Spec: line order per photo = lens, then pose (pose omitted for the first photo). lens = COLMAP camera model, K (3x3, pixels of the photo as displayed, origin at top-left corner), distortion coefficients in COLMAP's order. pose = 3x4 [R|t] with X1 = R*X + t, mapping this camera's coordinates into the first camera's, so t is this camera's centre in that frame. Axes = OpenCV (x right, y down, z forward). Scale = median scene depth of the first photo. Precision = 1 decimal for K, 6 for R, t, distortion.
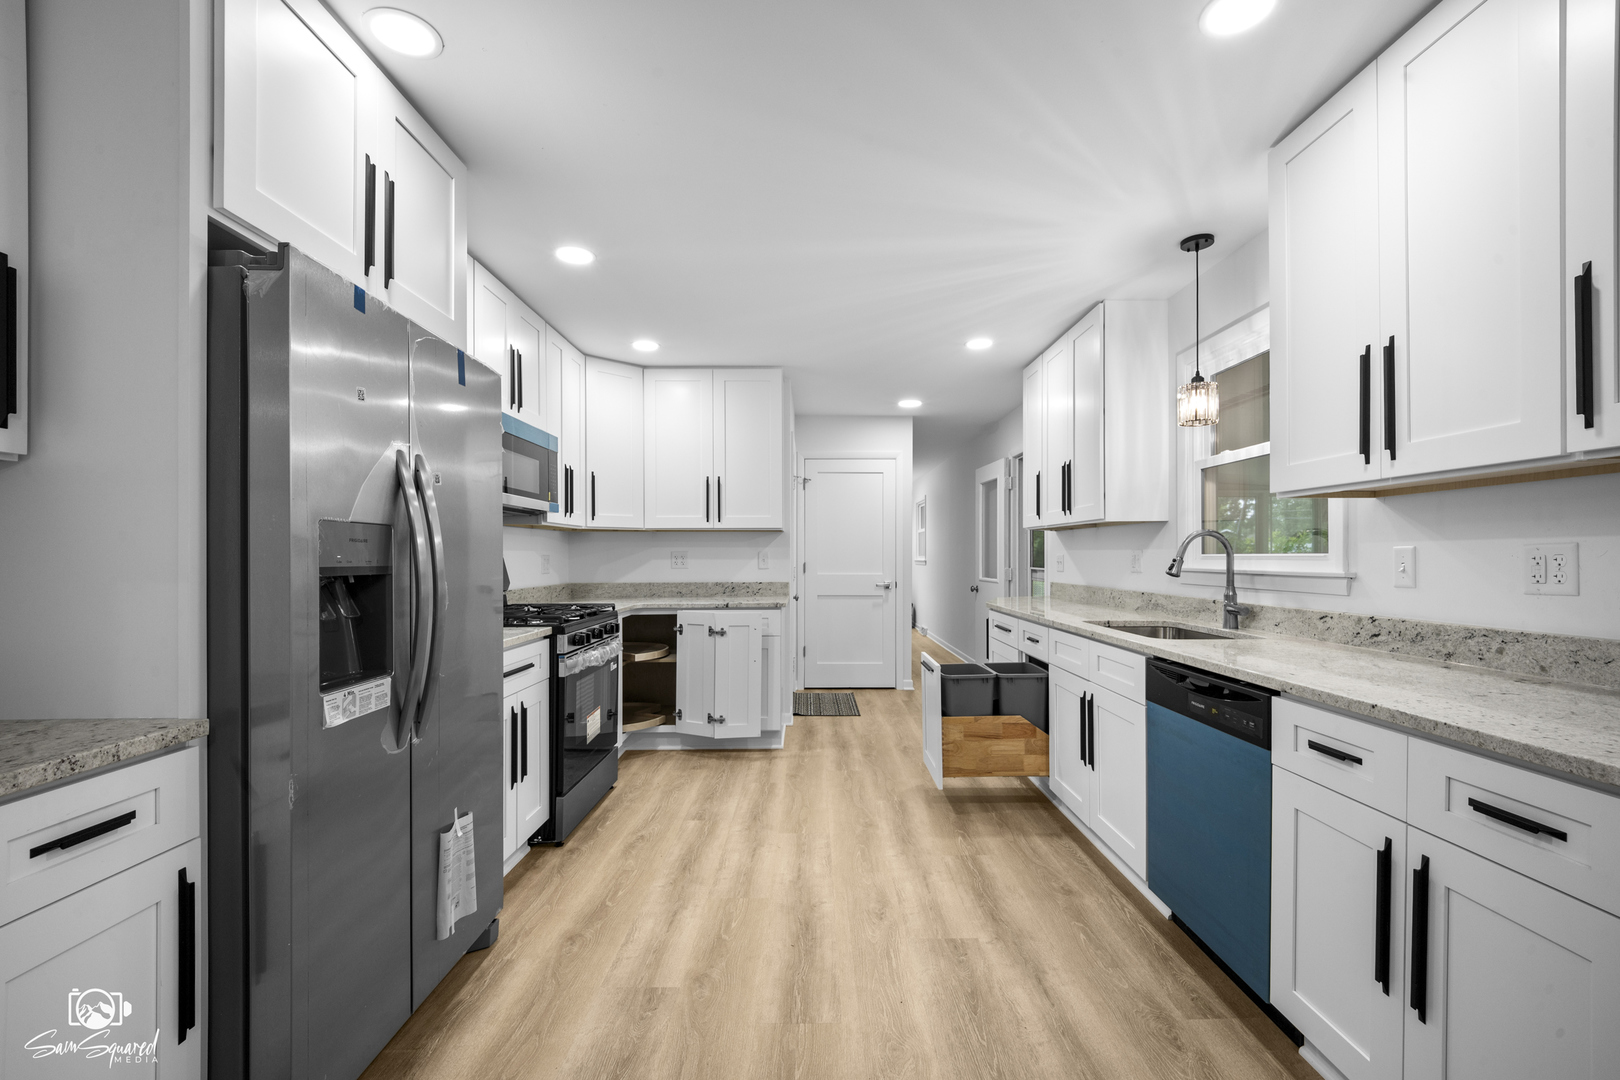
lens RADIAL K [[671.6, 0, 818.3], [0, 671.6, 545.7], [0, 0, 1]] dist [-0.002587, -0.005988]
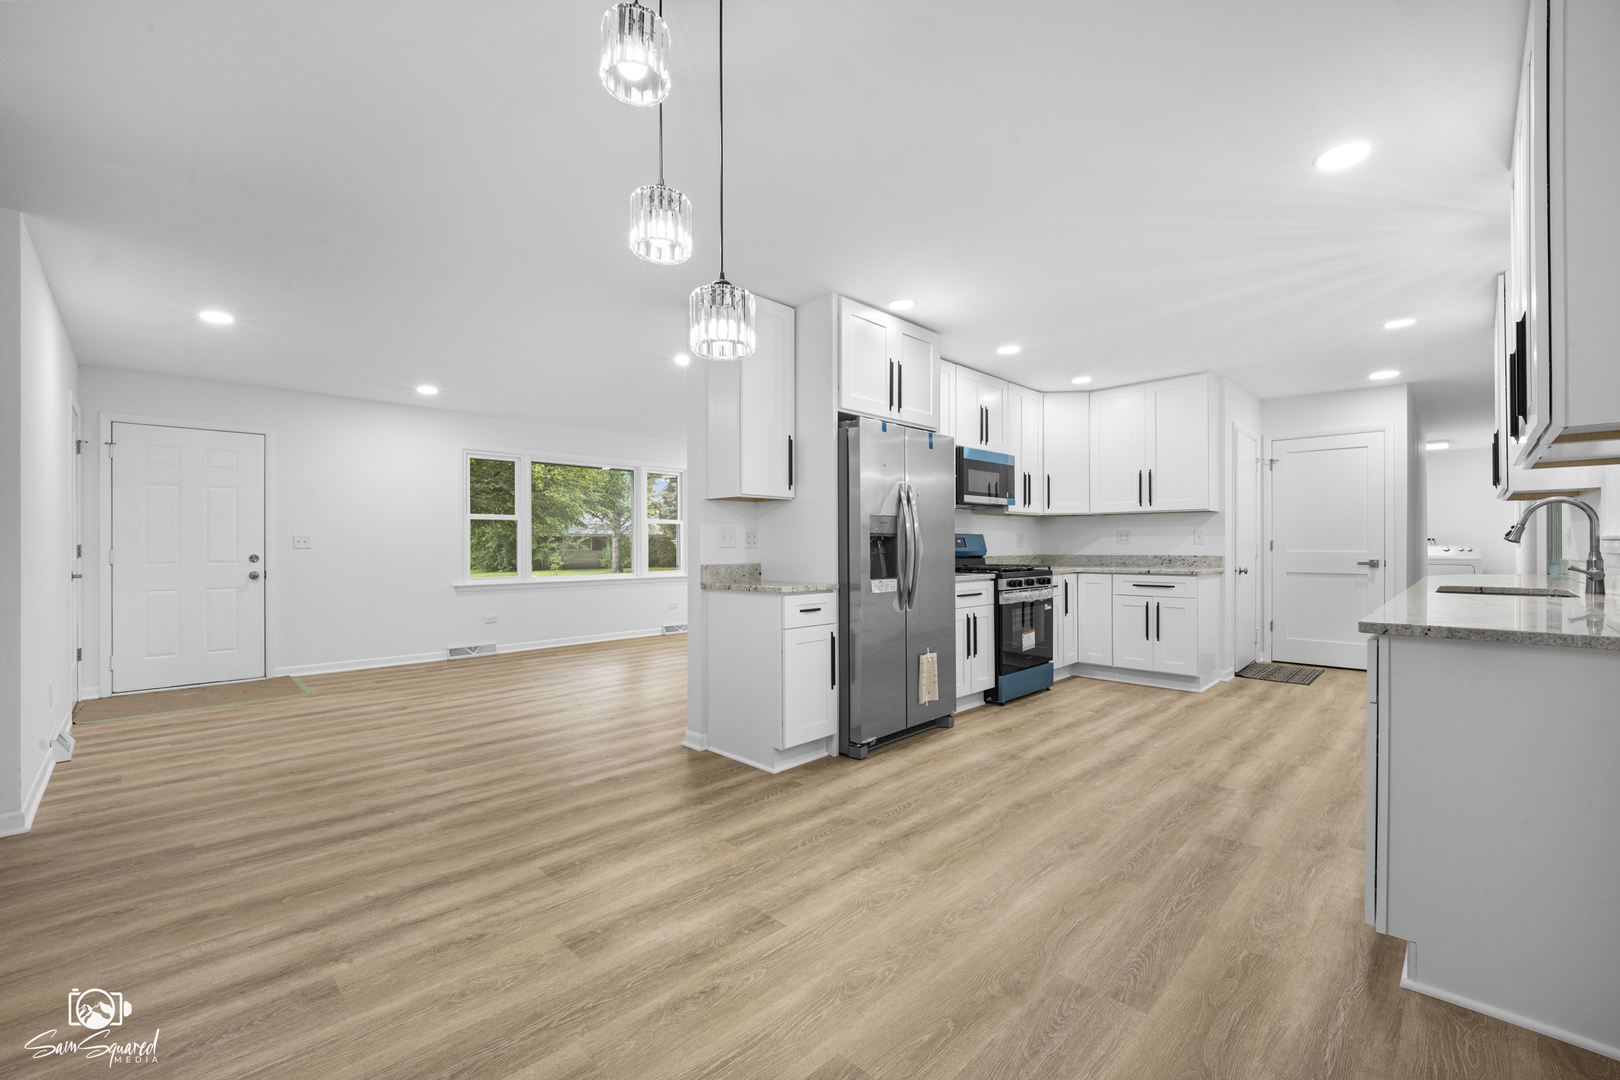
lens RADIAL K [[671.6, 0, 811.3], [0, 671.6, 541.9], [0, 0, 1]] dist [-0.002587, -0.005988]
pose [[0.703213, -0.002663, -0.710974, 0.552559], [0.013393, 0.999865, 0.009502, 0.022604], [0.710853, -0.016204, 0.703154, -0.586915]]
